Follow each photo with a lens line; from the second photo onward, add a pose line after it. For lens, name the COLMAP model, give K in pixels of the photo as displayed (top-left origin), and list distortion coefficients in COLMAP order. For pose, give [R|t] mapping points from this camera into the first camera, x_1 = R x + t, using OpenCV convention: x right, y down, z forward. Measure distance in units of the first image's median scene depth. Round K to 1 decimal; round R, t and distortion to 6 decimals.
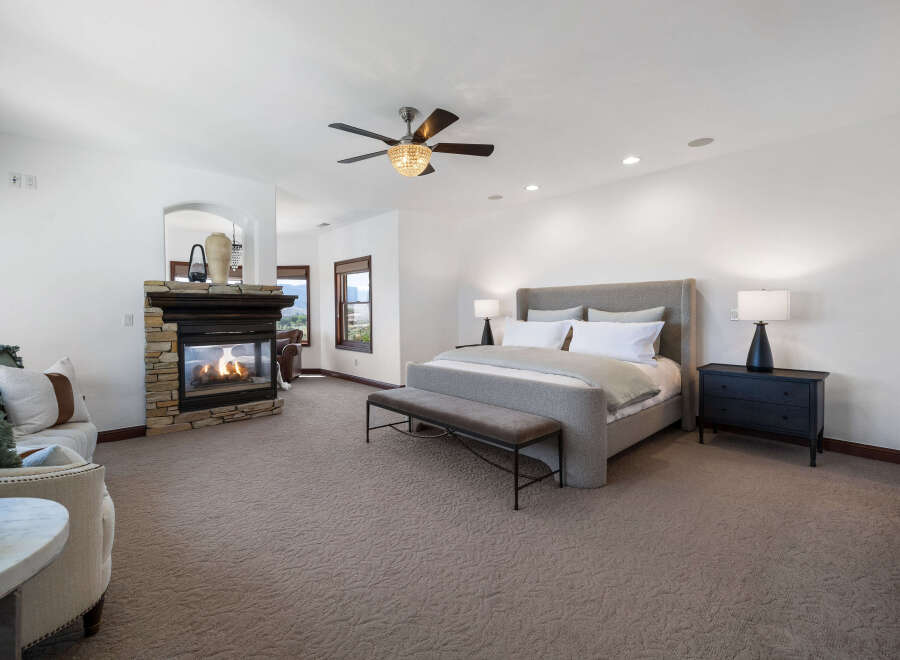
lens RADIAL K [[420.5, 0, 452.8], [0, 420.5, 321.9], [0, 0, 1]] dist [0.009298, -0.002394]
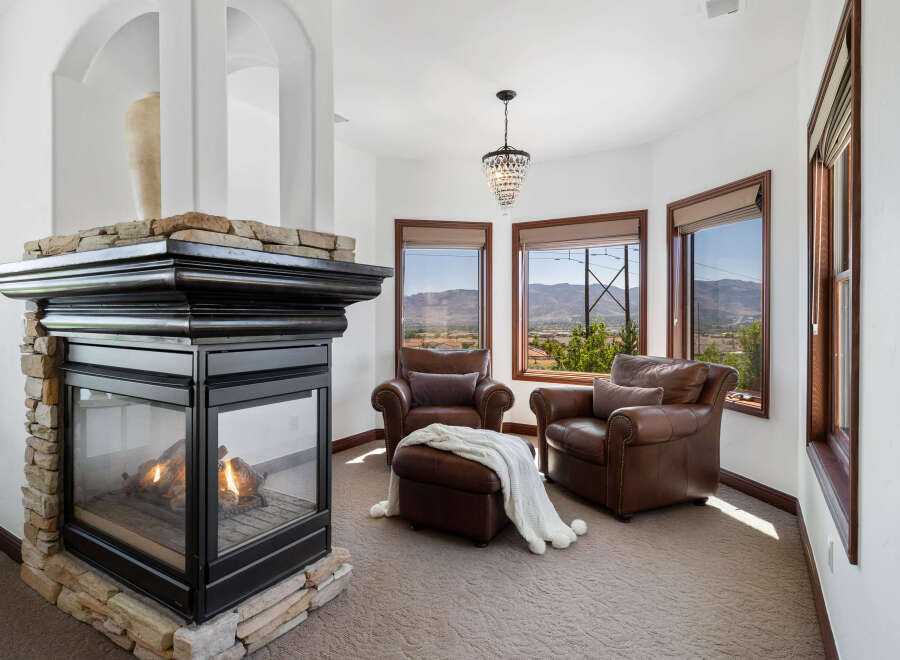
lens RADIAL K [[485.0, 0, 453.0], [0, 485.0, 321.1], [0, 0, 1]] dist [-0.005946, 0.000202]
pose [[0.280713, 0.021016, -0.959562, -0.080738], [-0.027173, 0.999534, 0.013942, -0.030235], [0.959407, 0.022161, 0.281153, 1.249046]]
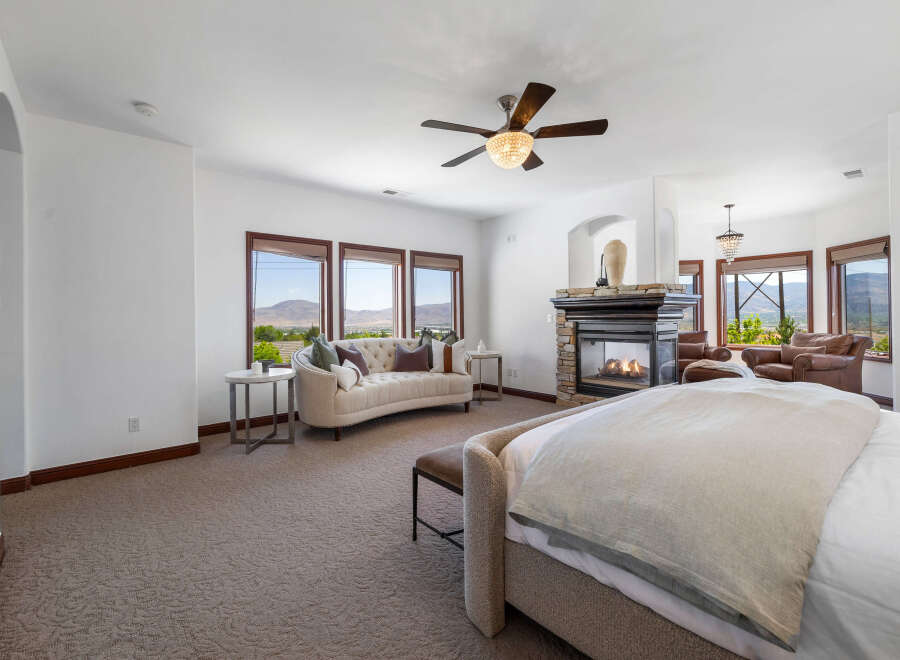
lens RADIAL K [[420.5, 0, 447.9], [0, 420.5, 316.6], [0, 0, 1]] dist [0.009298, -0.002394]
pose [[-0.032937, 0.009667, -0.999411, 0.617380], [-0.011367, 0.999885, 0.010046, -0.019919], [0.999393, 0.011691, -0.032824, 0.665735]]
